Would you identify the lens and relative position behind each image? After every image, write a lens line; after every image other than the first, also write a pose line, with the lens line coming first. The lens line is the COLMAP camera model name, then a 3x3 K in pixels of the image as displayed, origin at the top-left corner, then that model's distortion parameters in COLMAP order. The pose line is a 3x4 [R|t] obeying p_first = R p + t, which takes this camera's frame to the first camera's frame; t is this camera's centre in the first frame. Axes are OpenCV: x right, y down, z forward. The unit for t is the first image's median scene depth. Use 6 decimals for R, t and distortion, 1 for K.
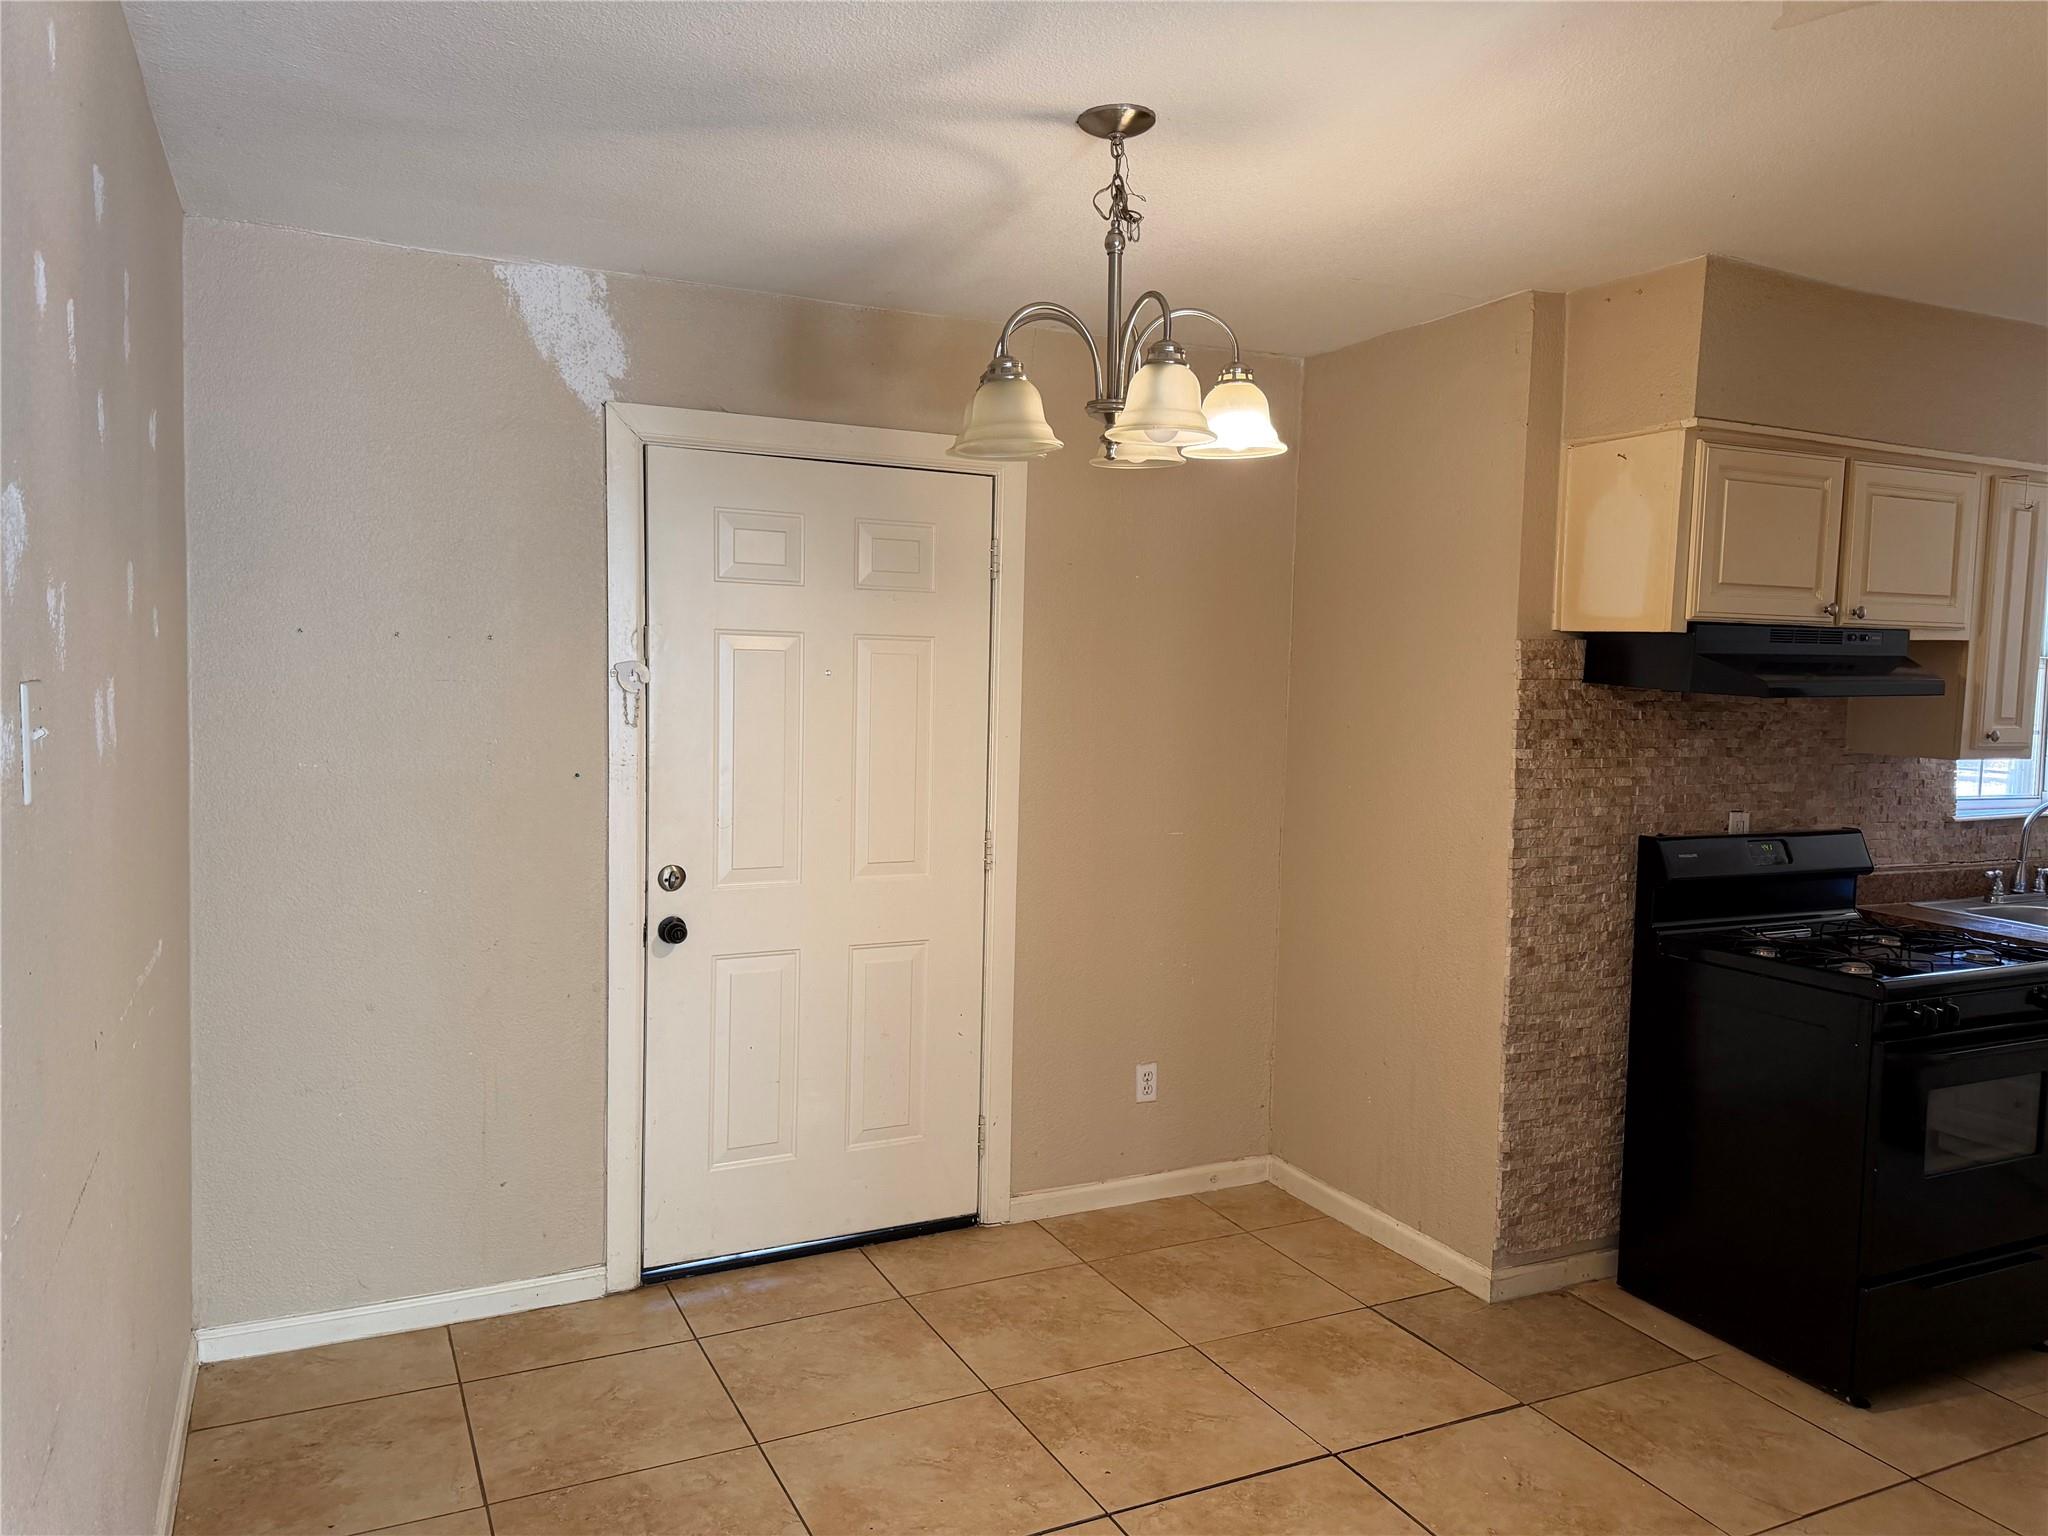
lens RADIAL K [[1448.2, 0, 986.0], [0, 1448.2, 775.2], [0, 0, 1]] dist [0.063029, -0.082764]
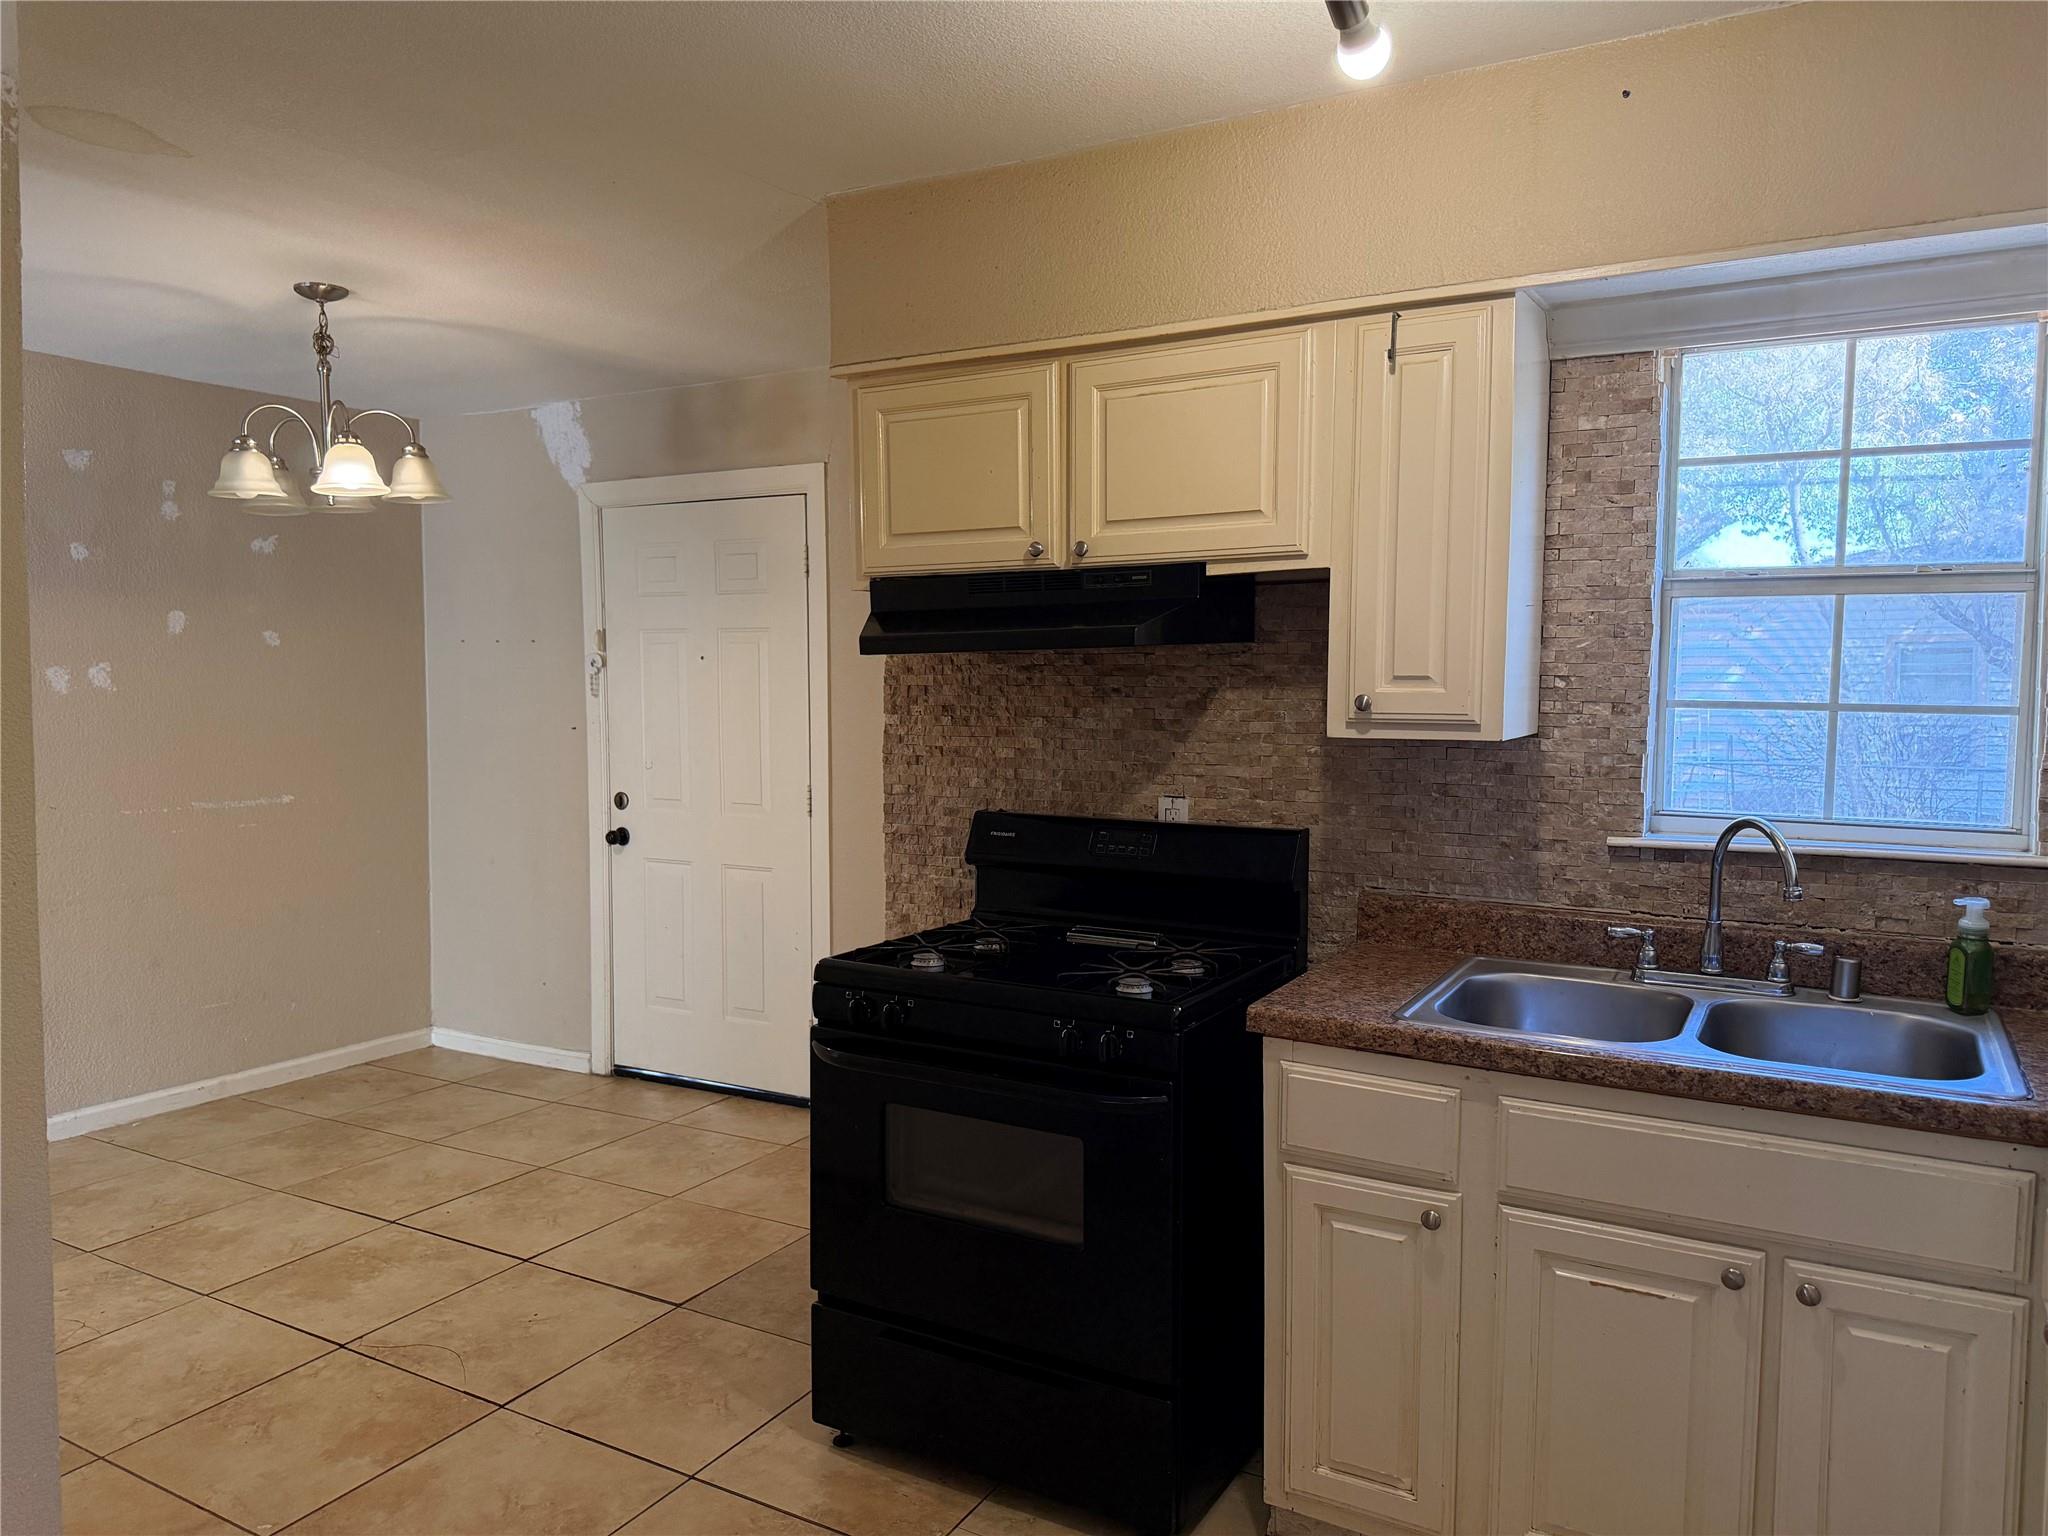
lens RADIAL K [[1448.2, 0, 1036.4], [0, 1448.2, 769.4], [0, 0, 1]] dist [0.063029, -0.082764]
pose [[0.567381, 0.034592, -0.822728, 1.215083], [-0.047997, 0.998808, 0.008894, 0.006120], [0.822055, 0.034442, 0.568365, 0.504592]]
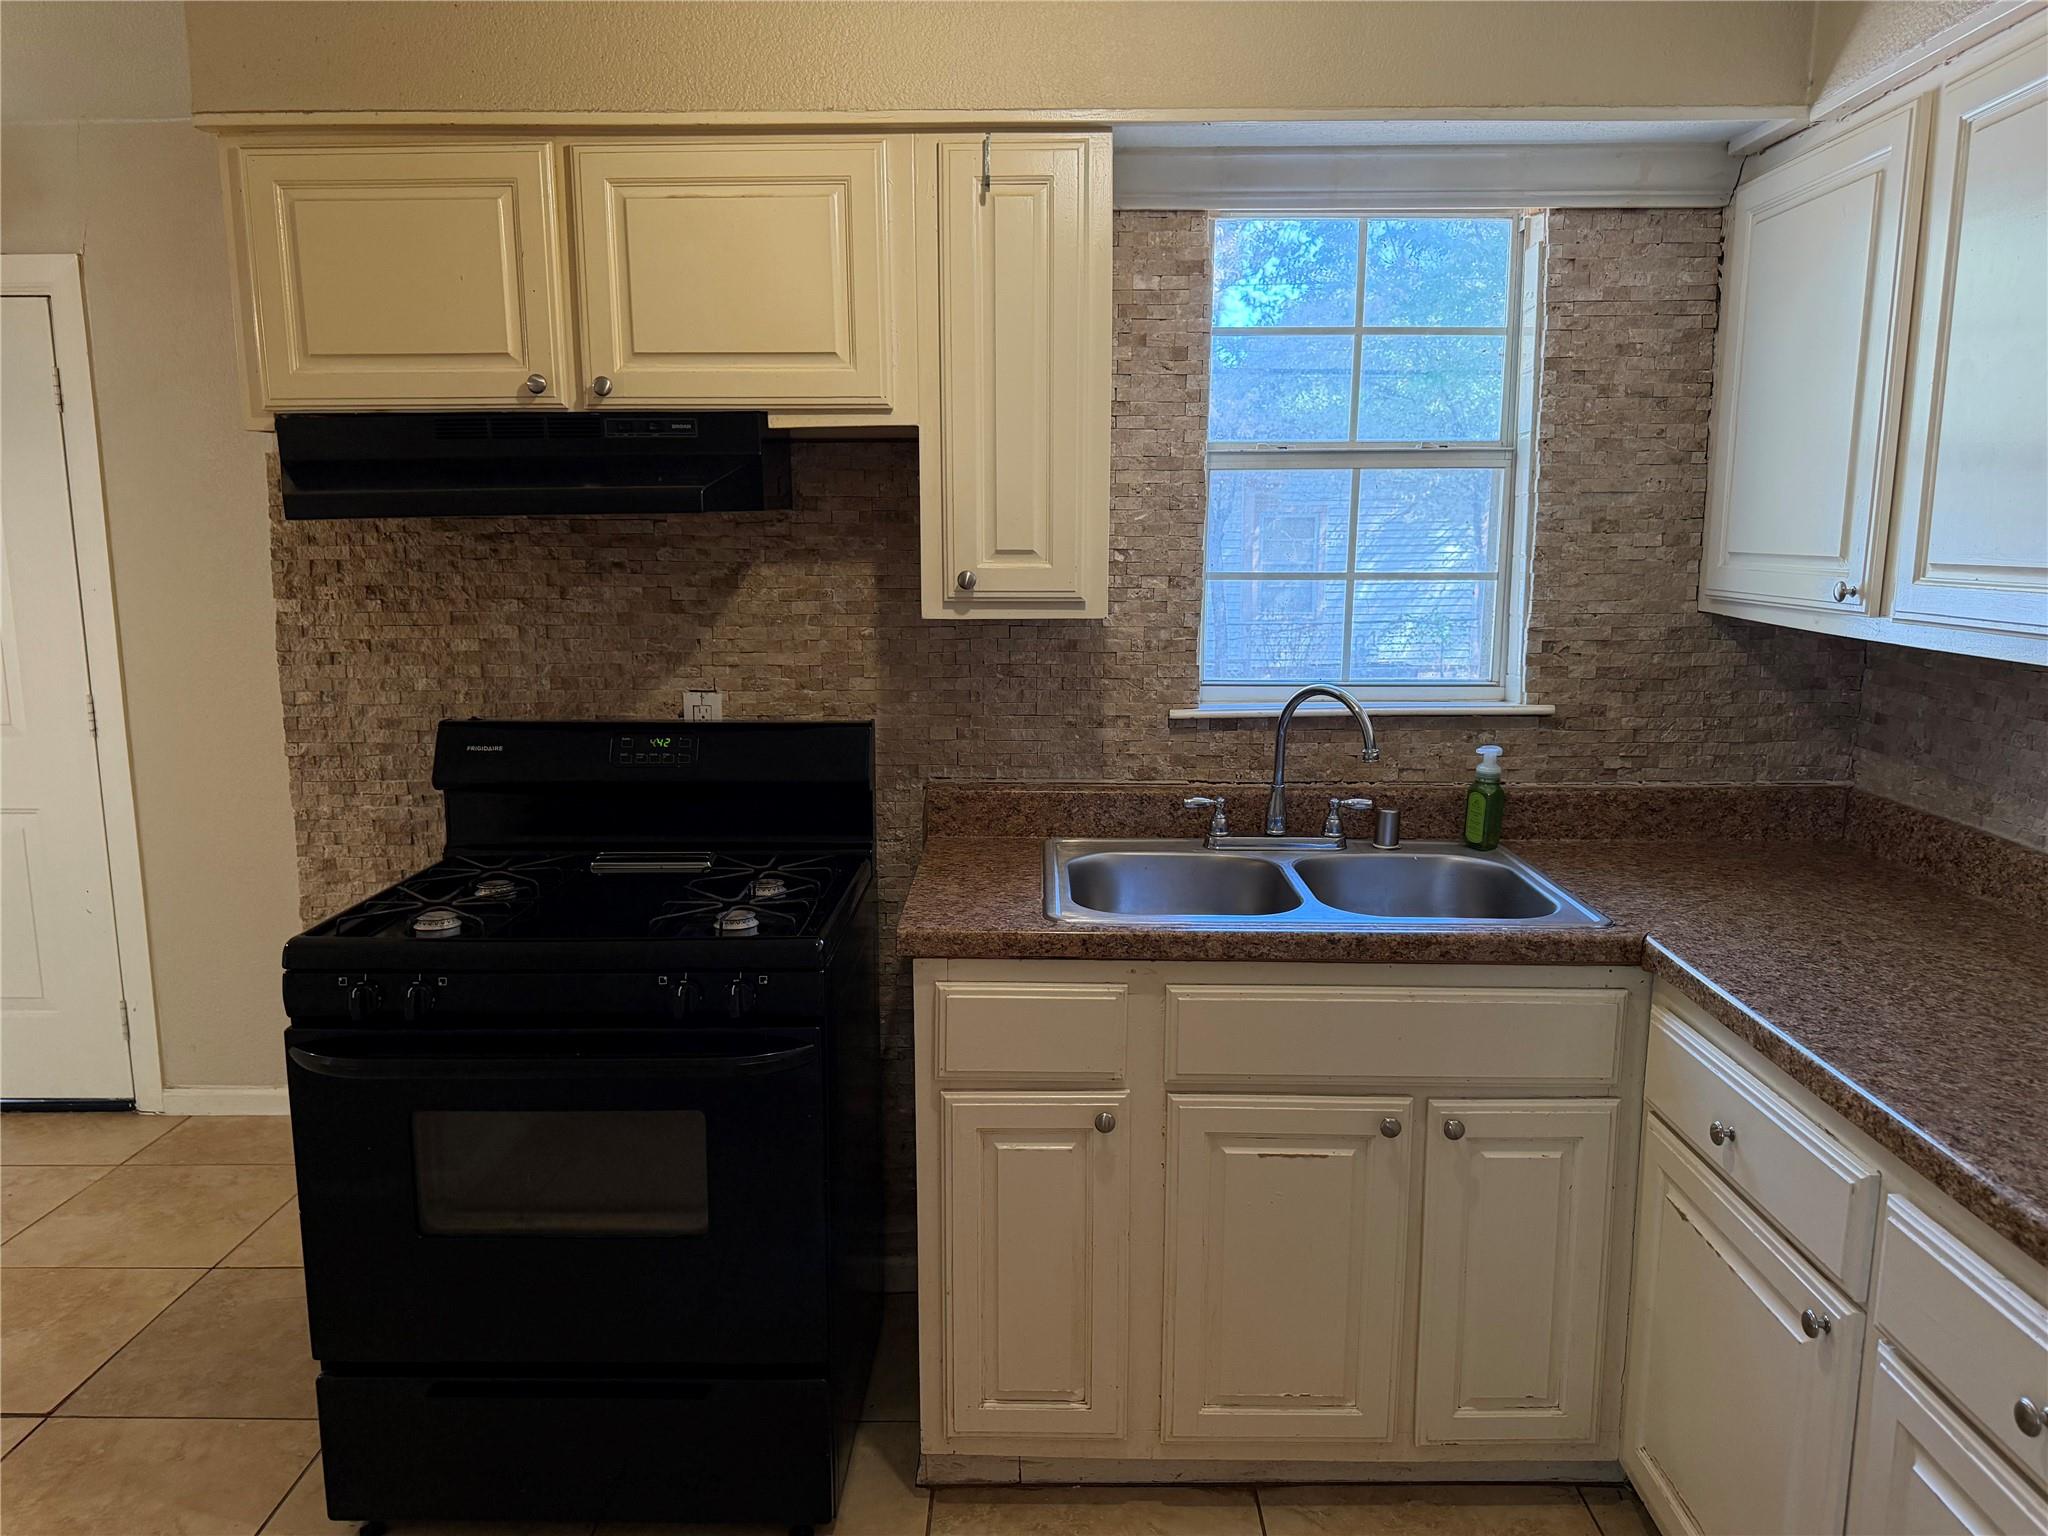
lens RADIAL K [[1448.2, 0, 1036.5], [0, 1448.2, 773.3], [0, 0, 1]] dist [0.063029, -0.082764]
pose [[0.898221, 0.047971, -0.436918, 1.031384], [-0.011049, 0.996177, 0.086659, 0.001952], [0.439405, -0.073011, 0.895317, 0.470766]]
